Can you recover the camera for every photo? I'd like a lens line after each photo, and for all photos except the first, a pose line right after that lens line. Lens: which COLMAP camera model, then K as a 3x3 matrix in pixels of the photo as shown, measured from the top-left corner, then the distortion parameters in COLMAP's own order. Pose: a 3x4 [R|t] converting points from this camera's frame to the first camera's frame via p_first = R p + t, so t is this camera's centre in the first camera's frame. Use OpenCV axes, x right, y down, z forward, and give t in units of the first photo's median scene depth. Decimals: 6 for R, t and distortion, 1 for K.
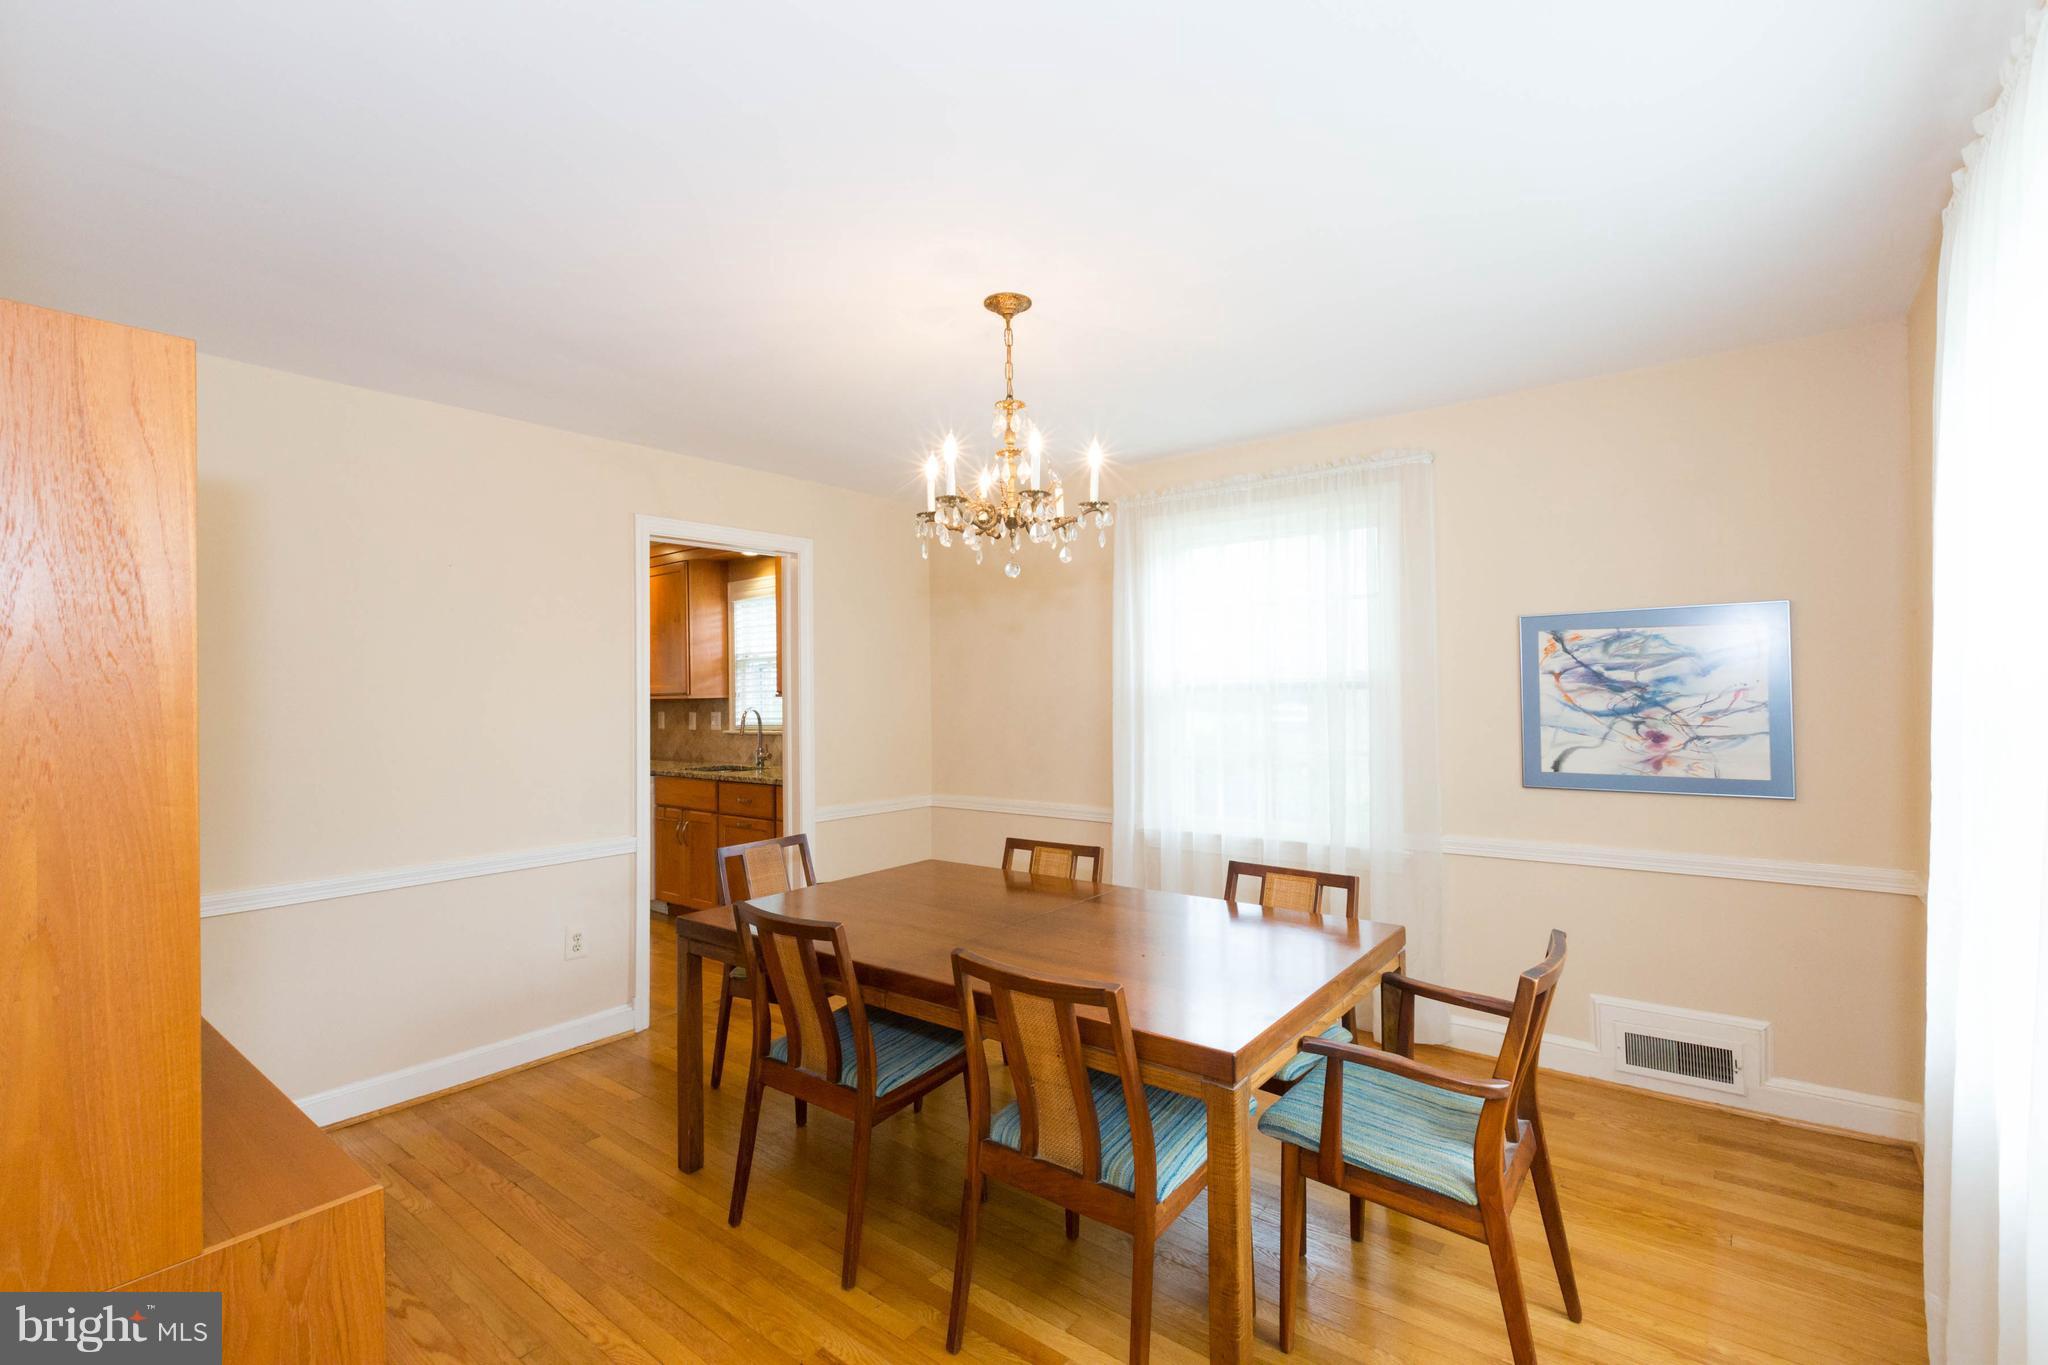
lens RADIAL K [[909.0, 0, 1018.1], [0, 909.0, 681.3], [0, 0, 1]] dist [-0.001652, -0.000142]
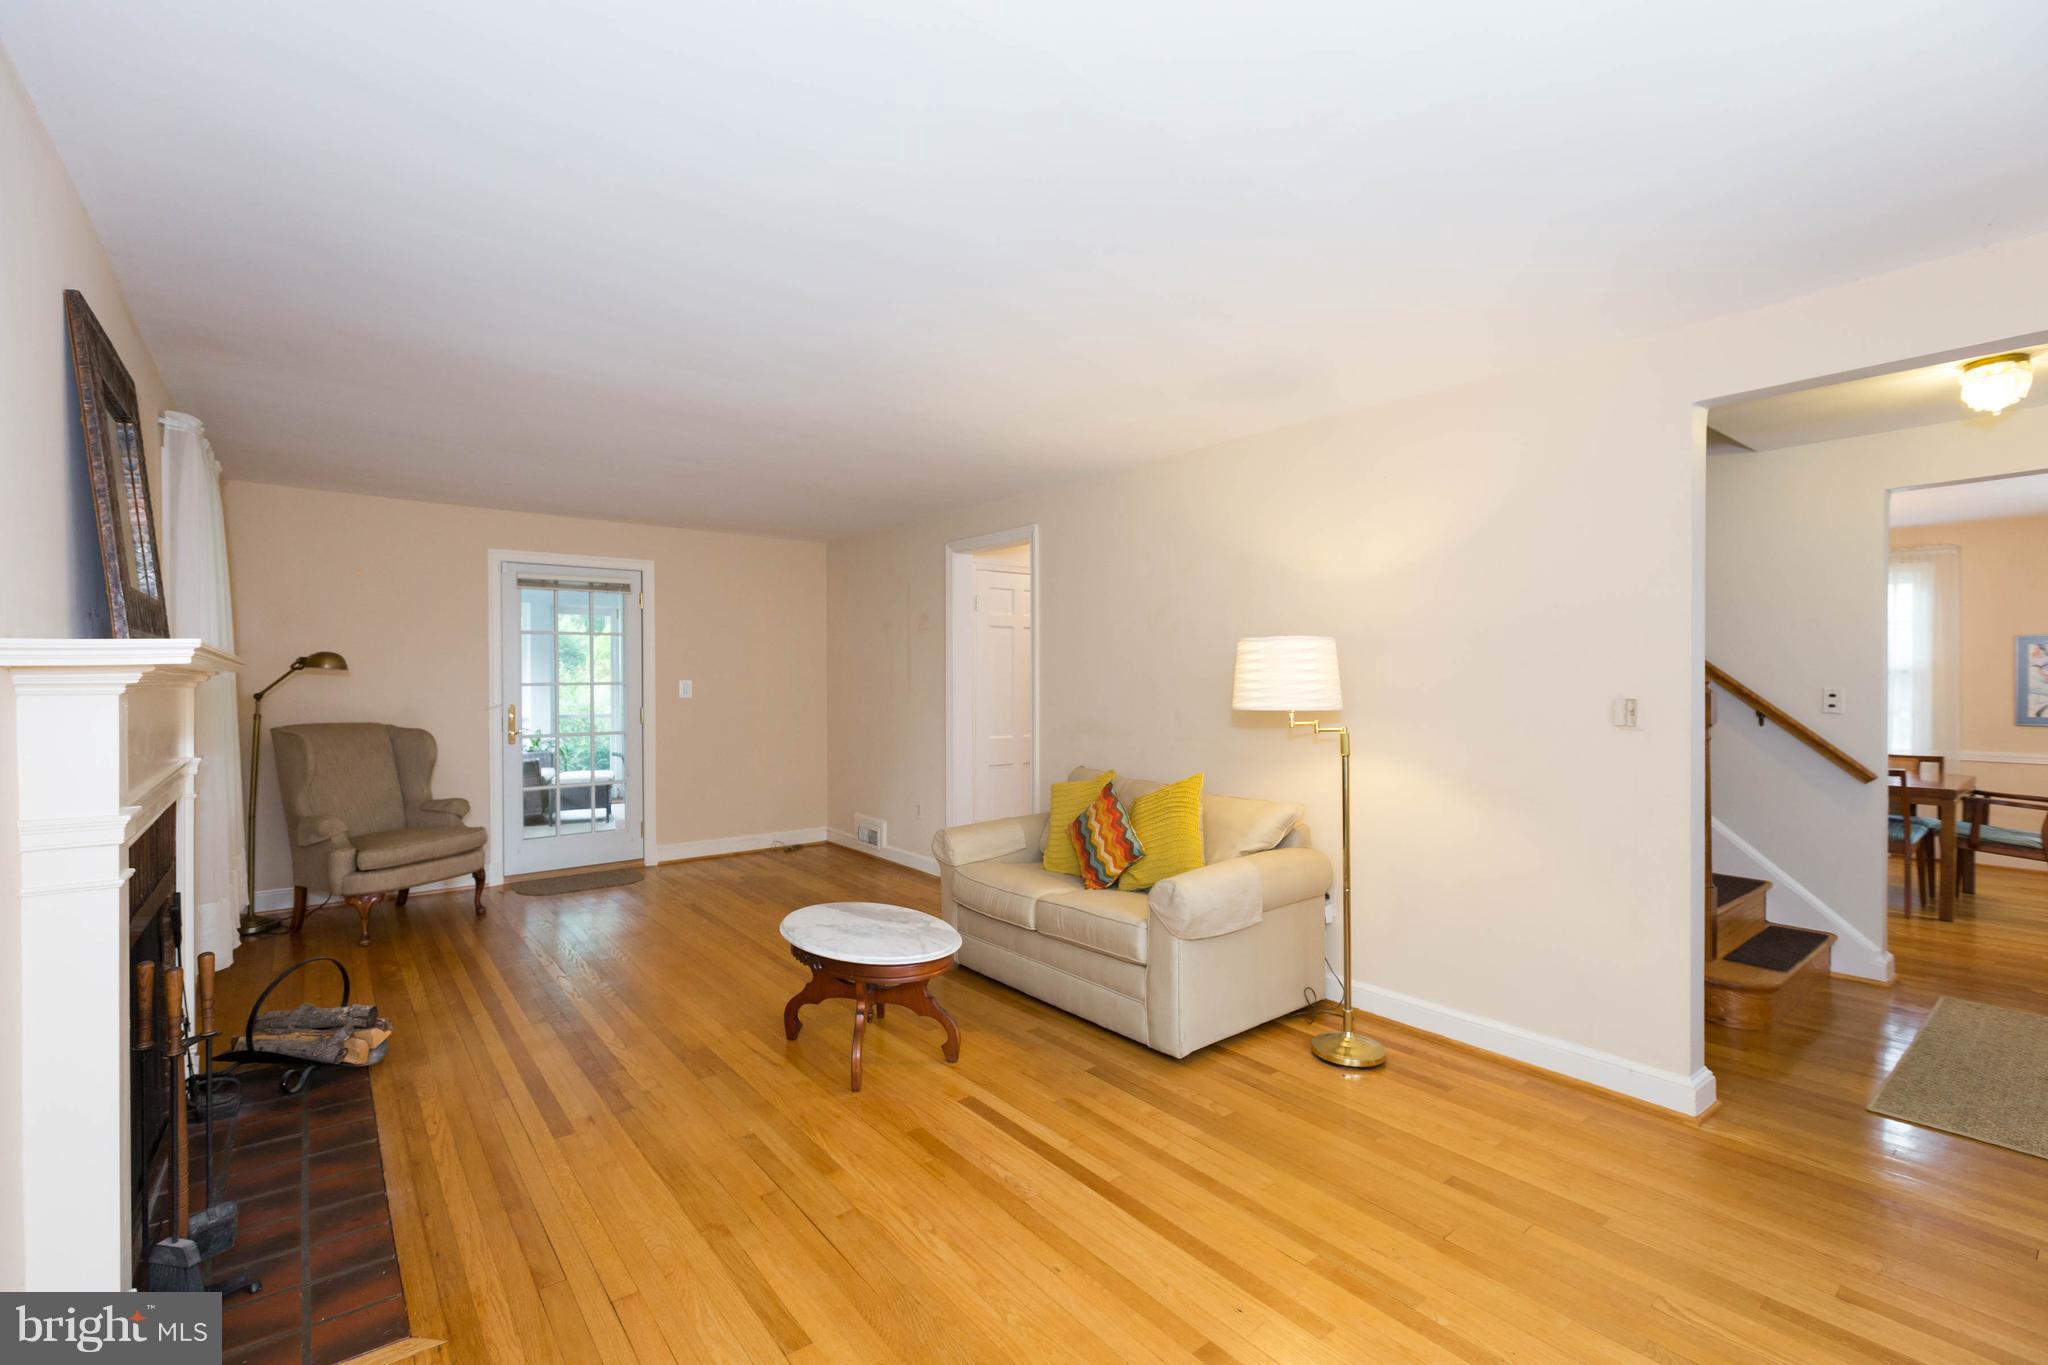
lens RADIAL K [[909.0, 0, 1033.9], [0, 909.0, 689.0], [0, 0, 1]] dist [-0.001652, -0.000142]
pose [[0.976428, 0.012679, -0.215470, -1.127899], [-0.006272, 0.999518, 0.030394, -0.005315], [0.215751, -0.028327, 0.976037, -1.403368]]
